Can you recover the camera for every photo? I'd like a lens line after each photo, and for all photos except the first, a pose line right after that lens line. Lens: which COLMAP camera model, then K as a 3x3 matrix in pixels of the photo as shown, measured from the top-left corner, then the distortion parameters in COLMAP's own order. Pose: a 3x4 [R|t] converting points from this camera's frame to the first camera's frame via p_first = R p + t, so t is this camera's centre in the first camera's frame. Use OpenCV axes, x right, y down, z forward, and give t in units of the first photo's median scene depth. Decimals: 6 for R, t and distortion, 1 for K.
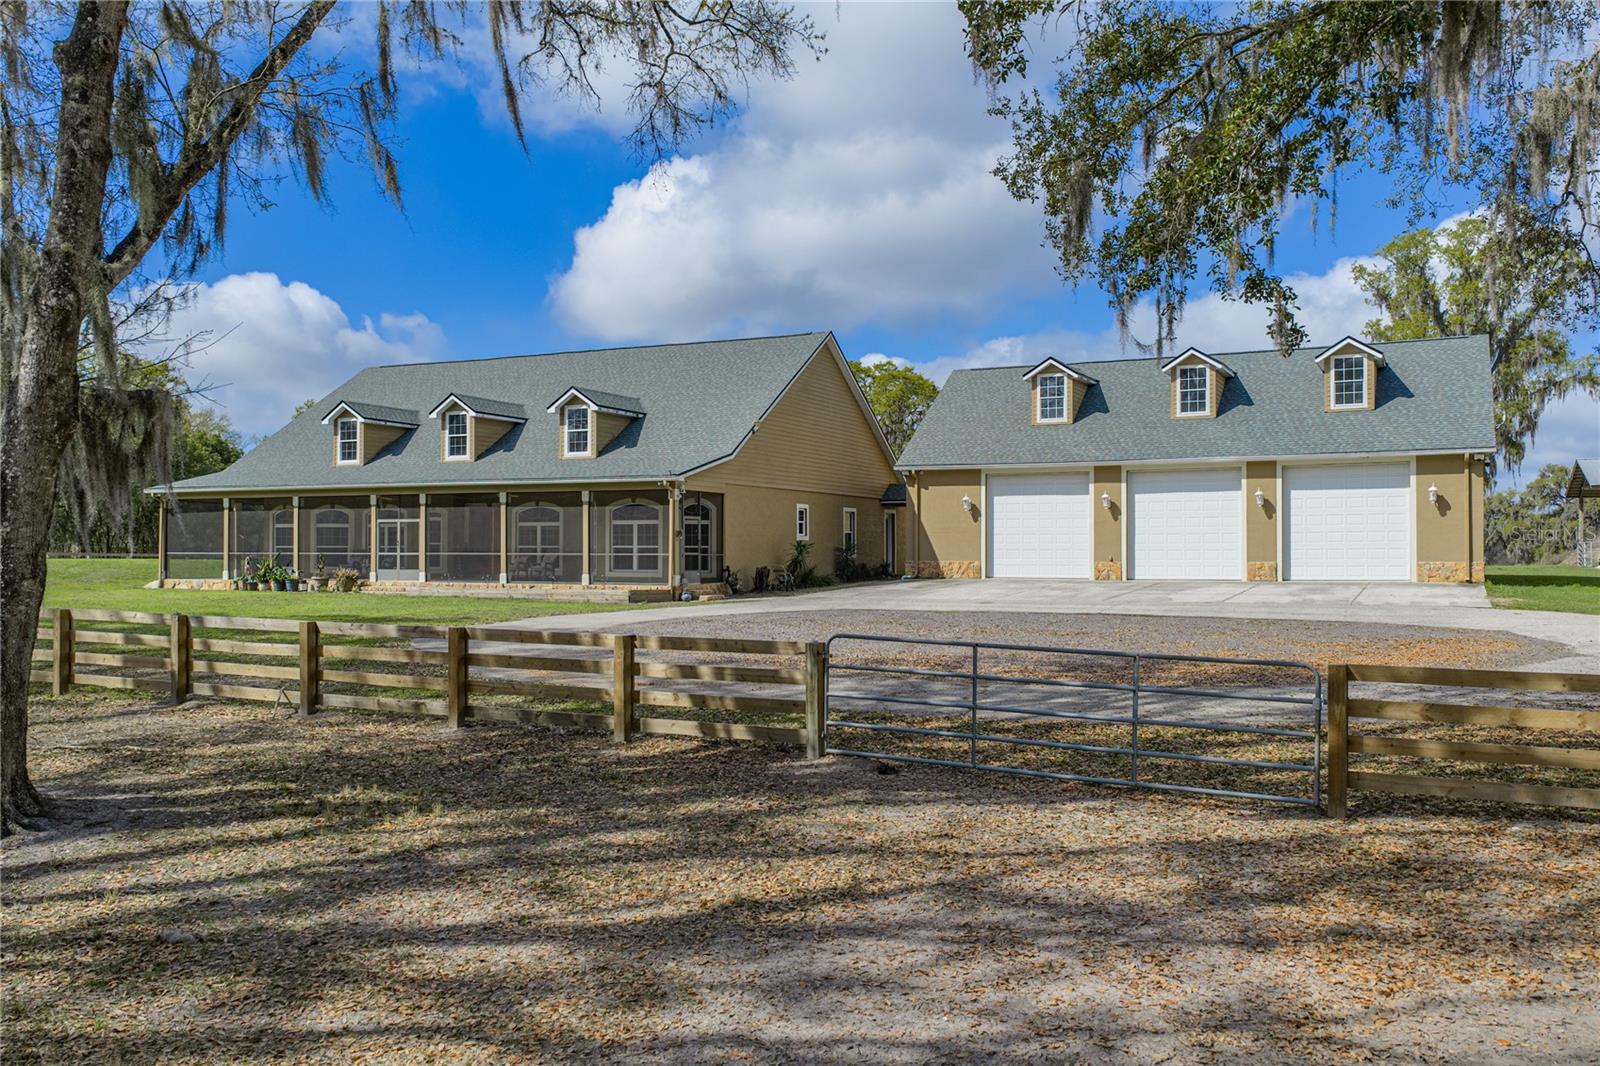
lens RADIAL K [[1359.3, 0, 801.1], [0, 1359.3, 523.5], [0, 0, 1]] dist [0.030688, -0.008973]
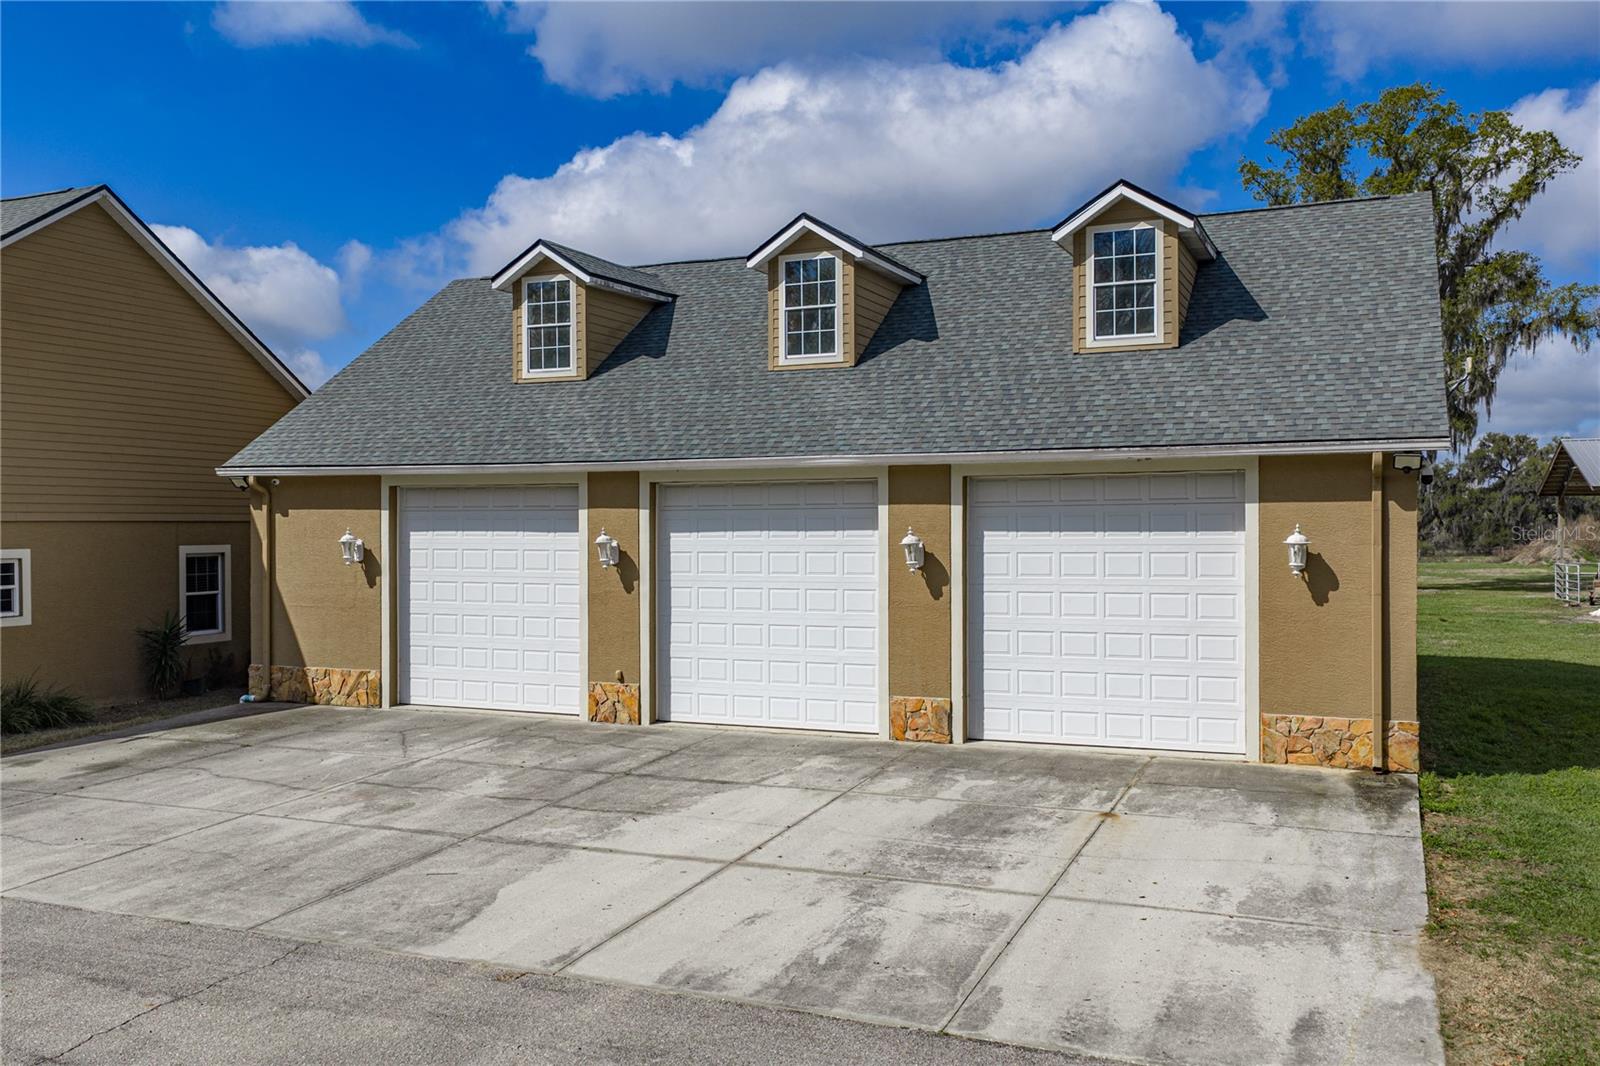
lens RADIAL K [[1359.3, 0, 801.1], [0, 1359.3, 523.5], [0, 0, 1]] dist [0.030688, -0.008973]
pose [[0.999254, -0.003329, 0.038463, 0.259247], [0.002348, 0.999671, 0.025543, -0.034993], [-0.038535, -0.025433, 0.998934, 0.519933]]
